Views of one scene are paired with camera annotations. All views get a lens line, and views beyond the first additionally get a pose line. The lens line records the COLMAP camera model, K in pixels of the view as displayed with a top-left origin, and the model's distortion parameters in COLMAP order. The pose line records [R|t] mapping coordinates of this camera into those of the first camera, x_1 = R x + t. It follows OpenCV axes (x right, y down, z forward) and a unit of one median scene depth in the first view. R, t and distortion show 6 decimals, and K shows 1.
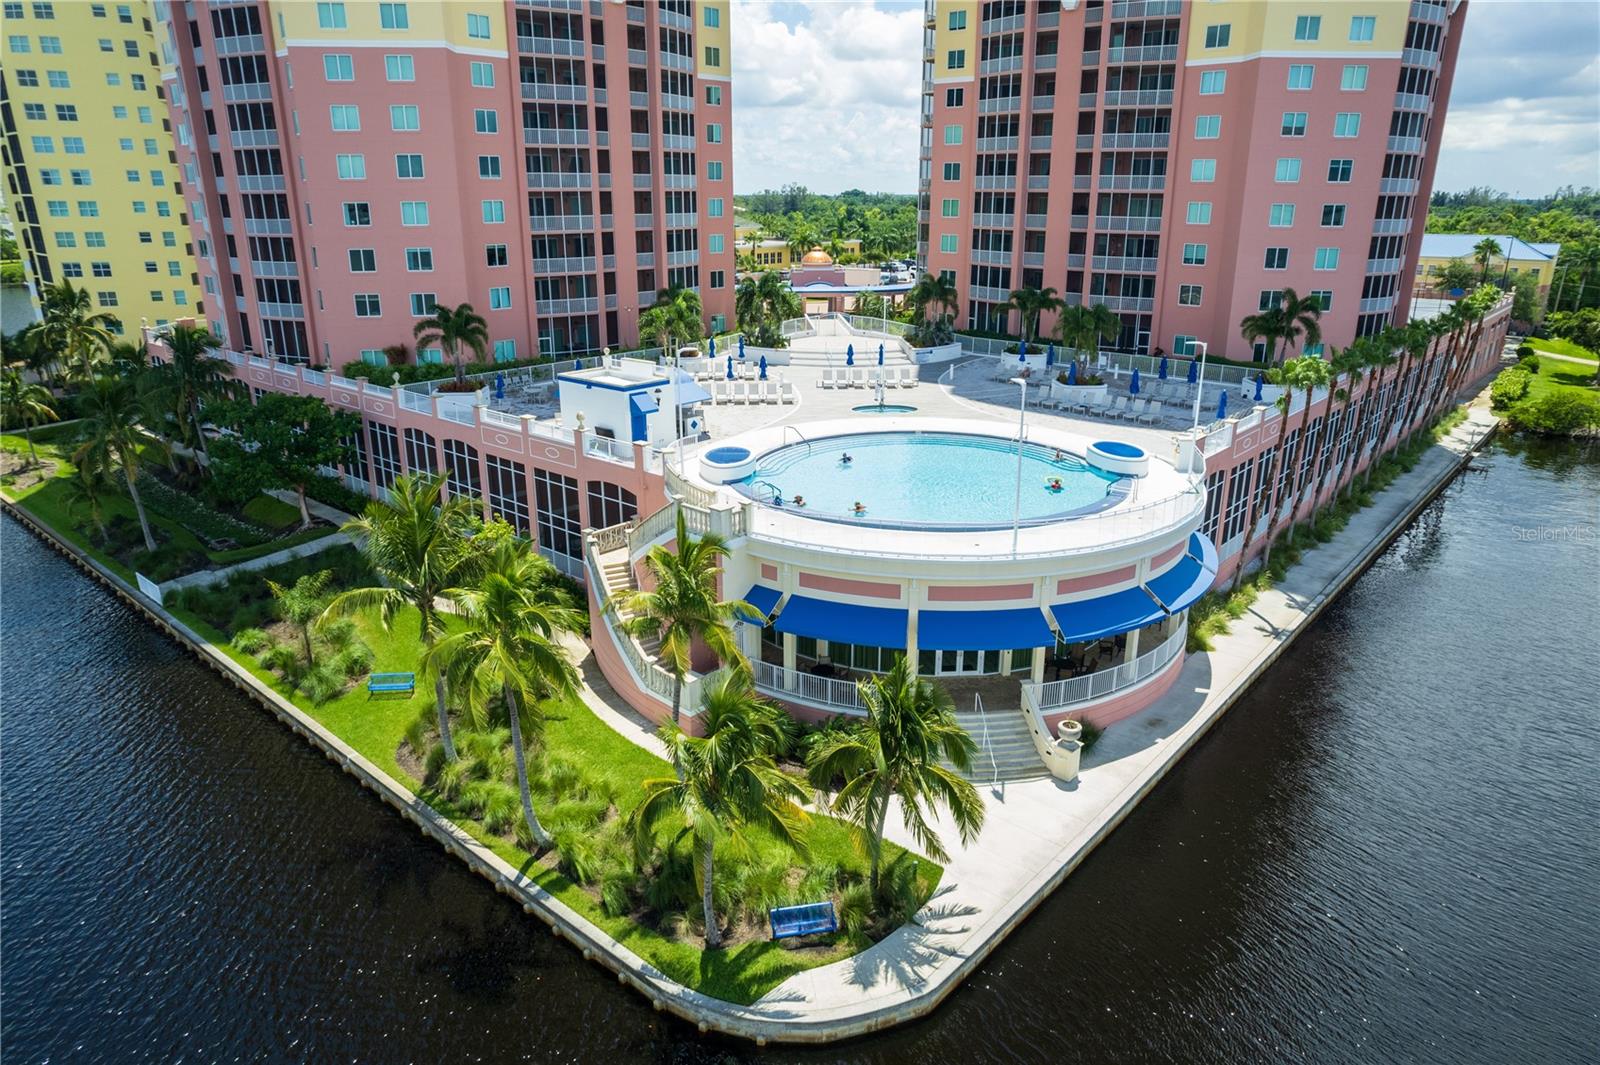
lens RADIAL K [[1023.0, 0, 802.9], [0, 1023.0, 529.7], [0, 0, 1]] dist [-0.061152, 0.051036]
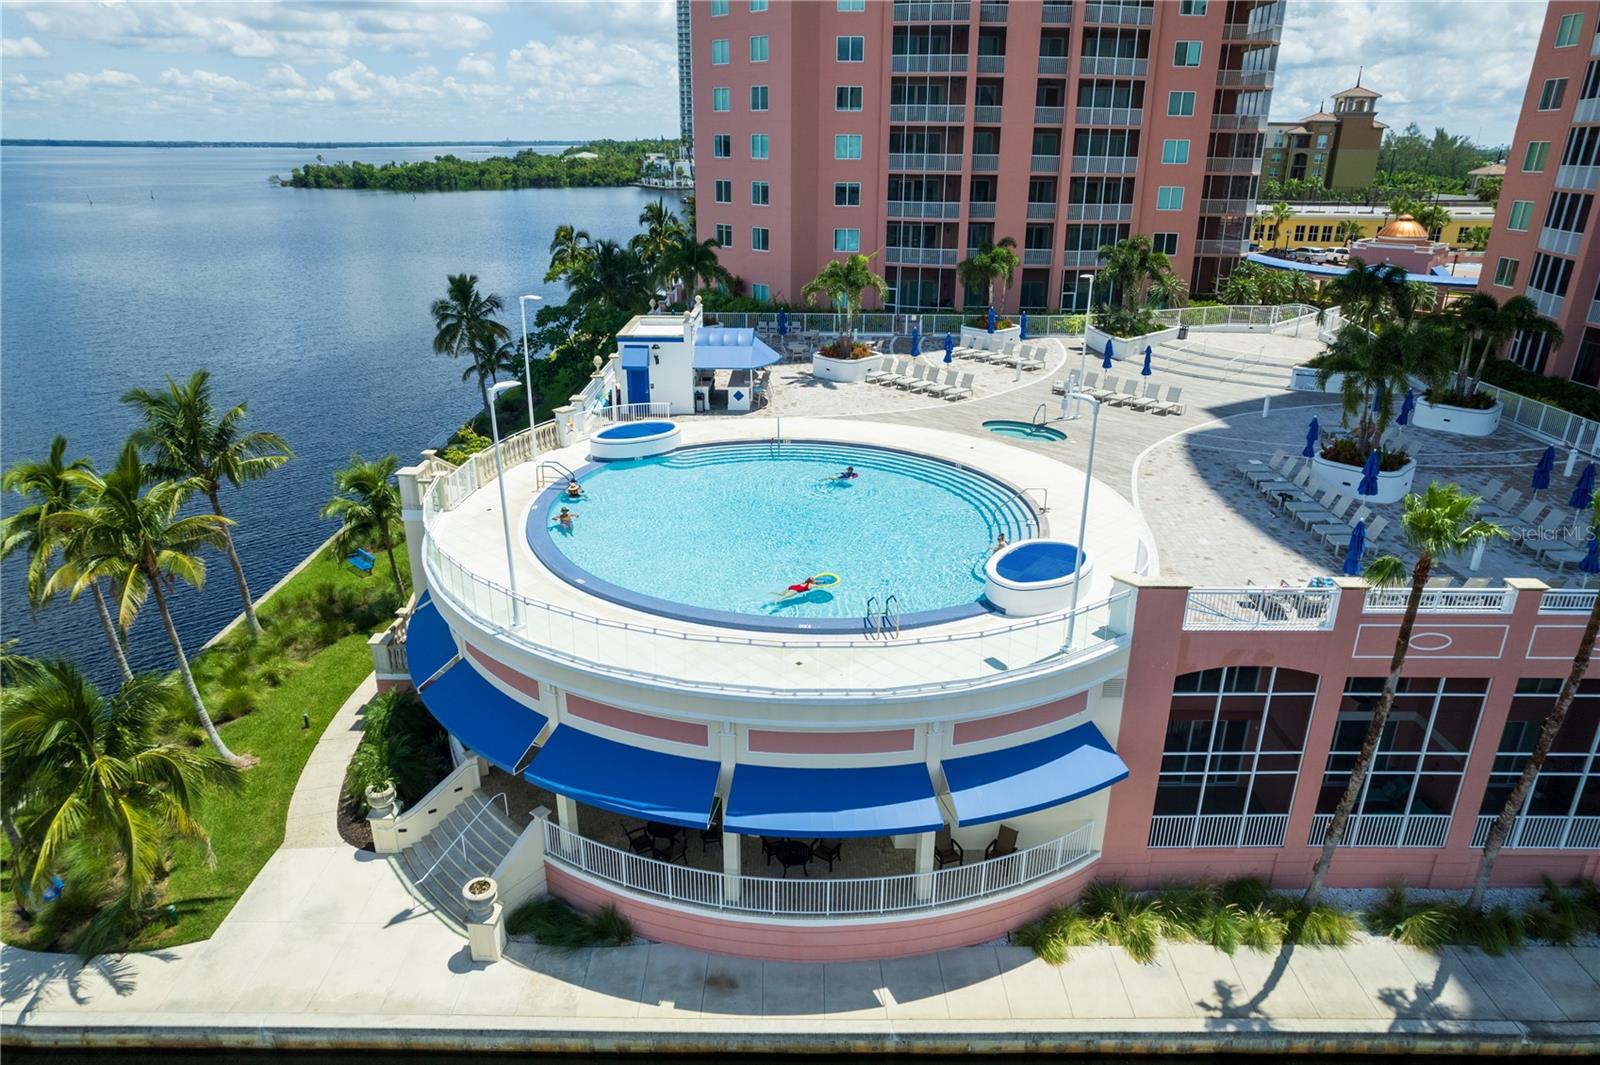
lens RADIAL K [[1023.0, 0, 802.9], [0, 1023.0, 529.7], [0, 0, 1]] dist [-0.061152, 0.051036]
pose [[0.653585, 0.275405, -0.704967, 0.450240], [-0.243658, 0.958422, 0.148522, -0.108147], [0.716559, 0.074699, 0.693515, 0.359502]]
